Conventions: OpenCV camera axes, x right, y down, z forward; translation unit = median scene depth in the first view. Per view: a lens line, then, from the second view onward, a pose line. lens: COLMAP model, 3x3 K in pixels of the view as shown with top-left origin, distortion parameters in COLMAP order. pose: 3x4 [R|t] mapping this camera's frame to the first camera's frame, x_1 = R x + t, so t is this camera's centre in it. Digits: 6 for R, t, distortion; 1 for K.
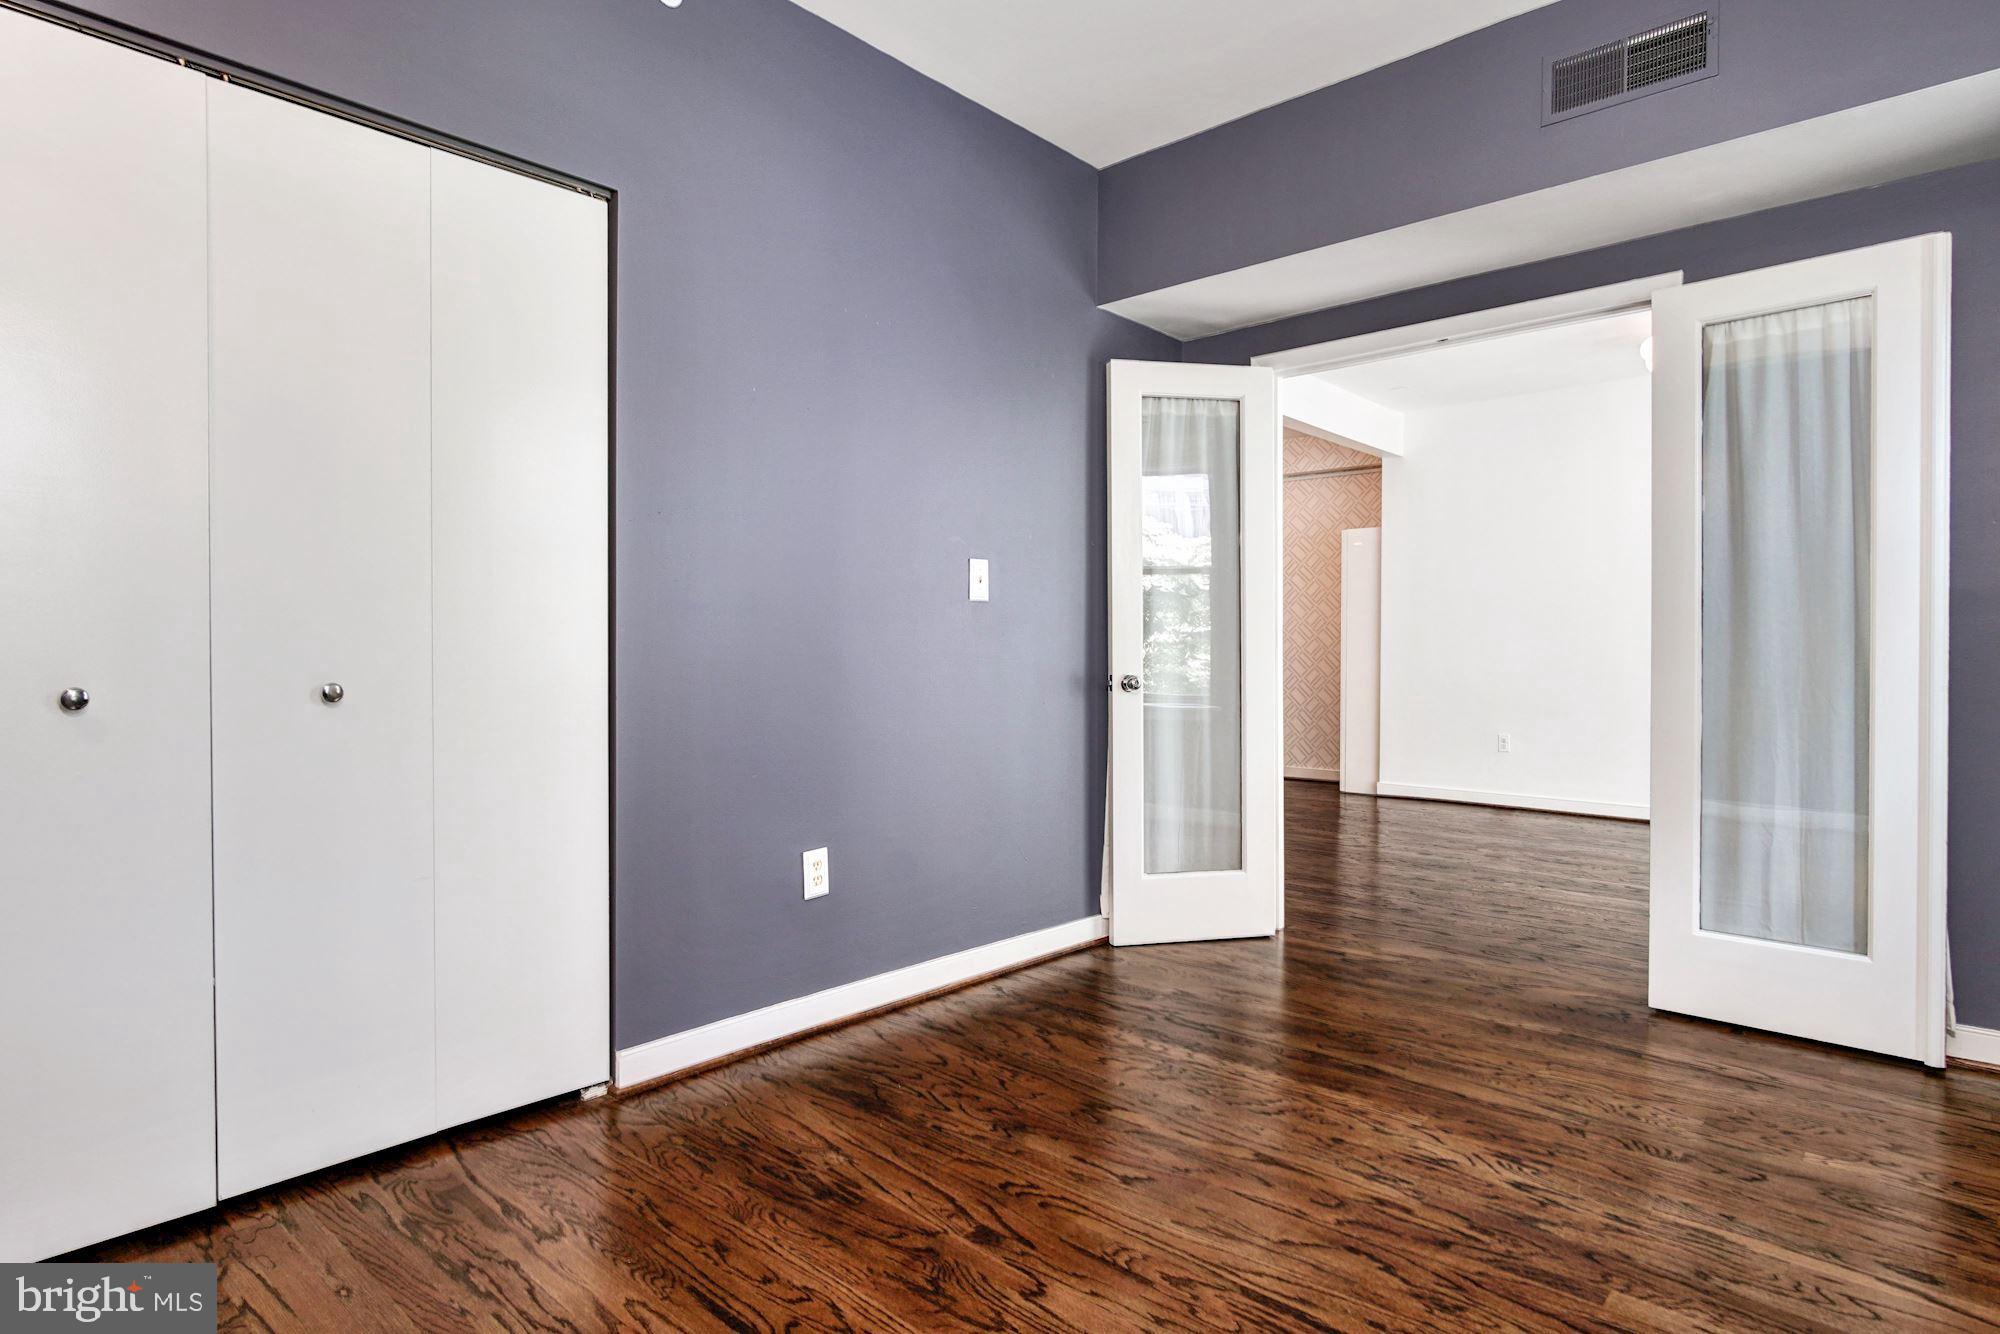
lens RADIAL K [[1068.8, 0, 999.2], [0, 1068.8, 662.6], [0, 0, 1]] dist [-0.015976, -0.002053]
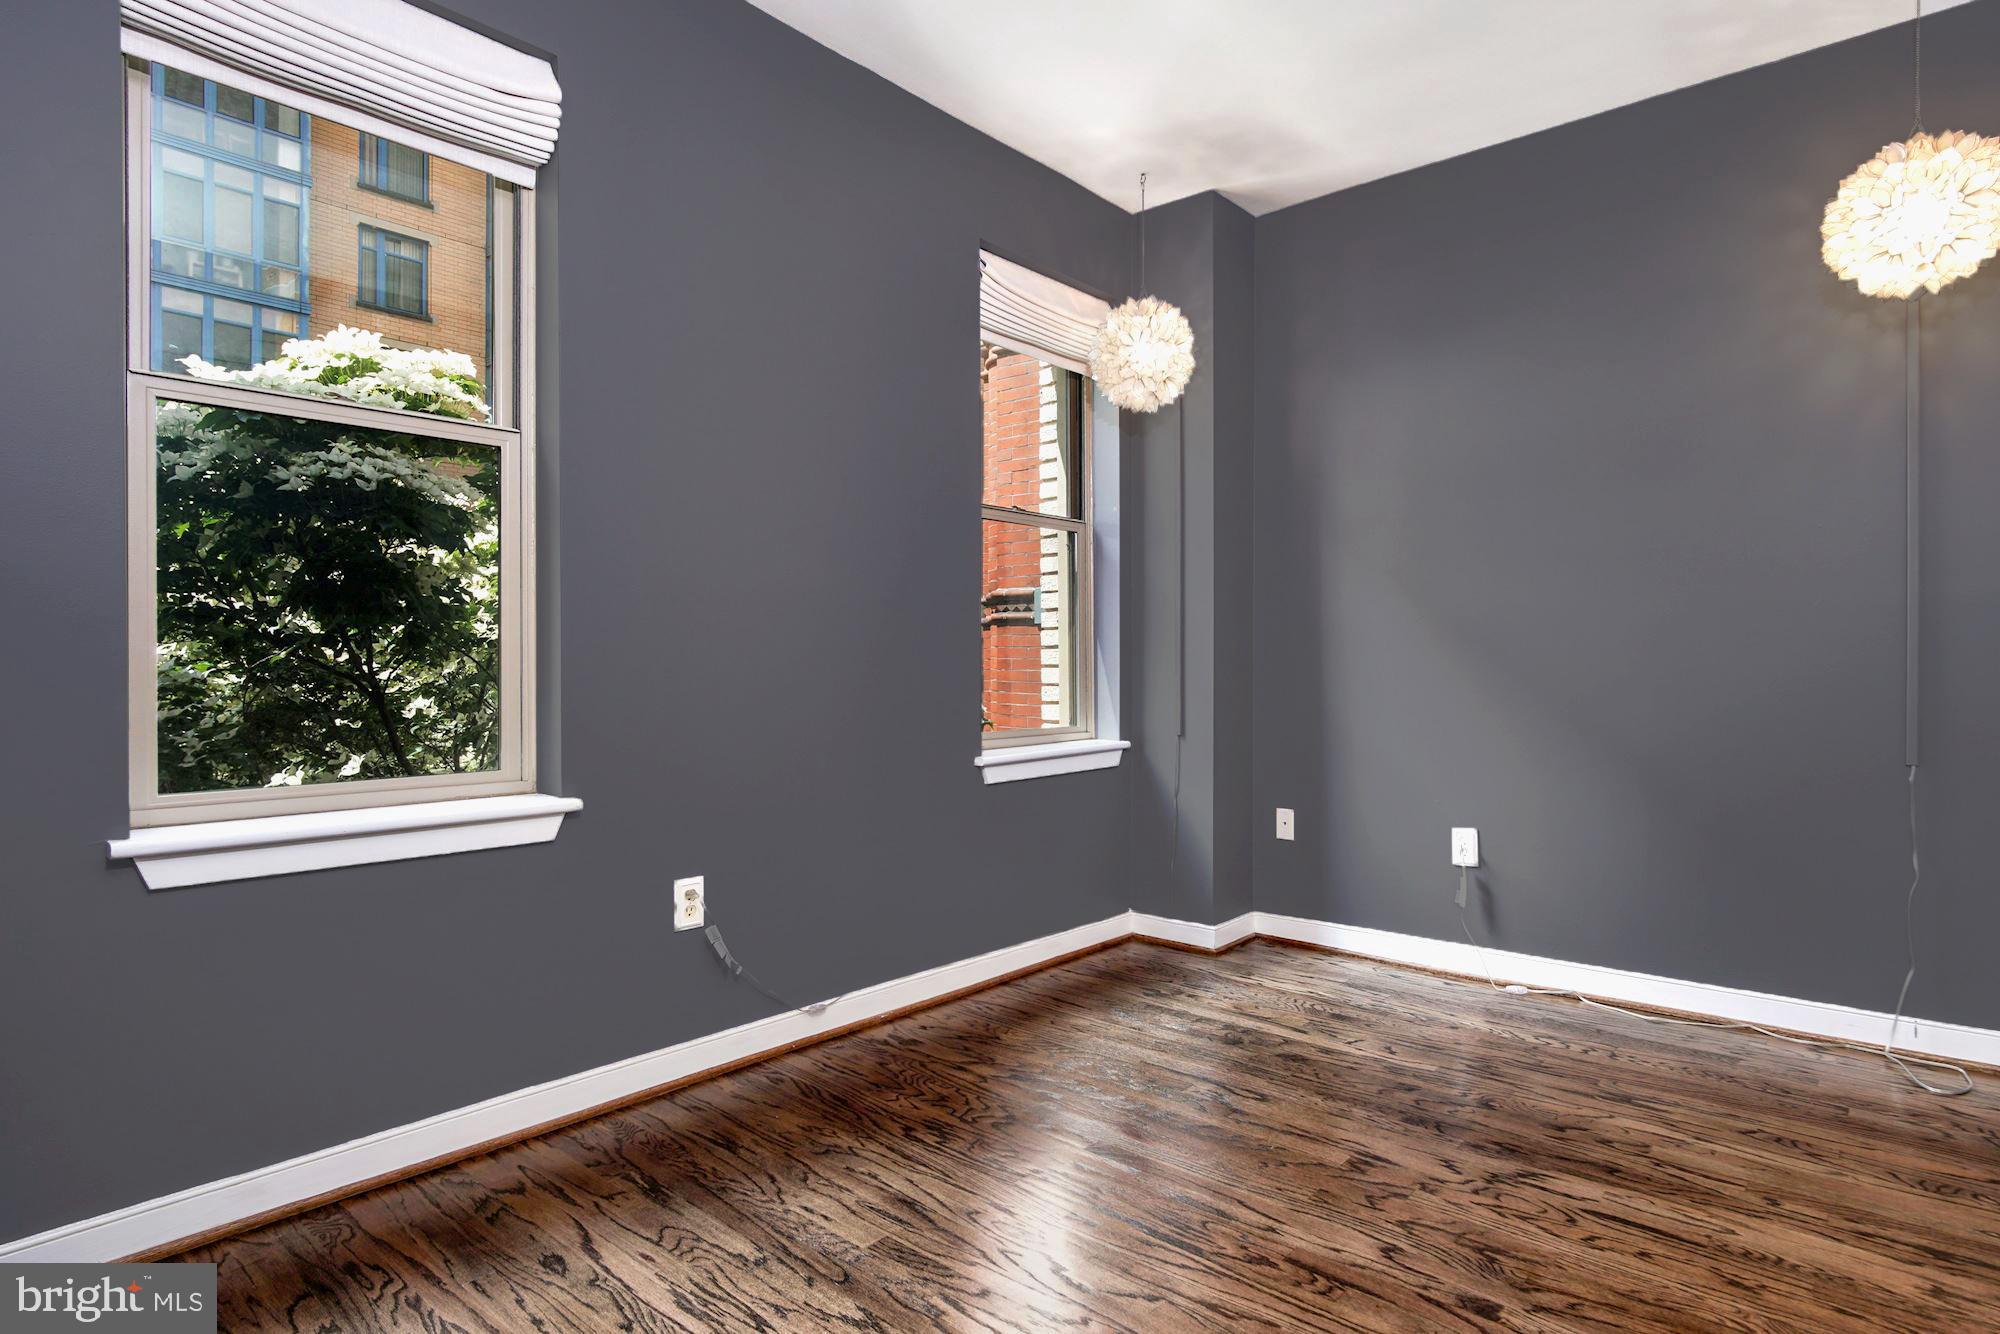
lens RADIAL K [[1068.8, 0, 1000.5], [0, 1068.8, 666.1], [0, 0, 1]] dist [-0.015976, -0.002053]
pose [[-0.999913, 0.001167, -0.013136, 0.433604], [0.001052, 0.999961, 0.008737, -0.018496], [0.013146, 0.008722, -0.999876, 2.013350]]
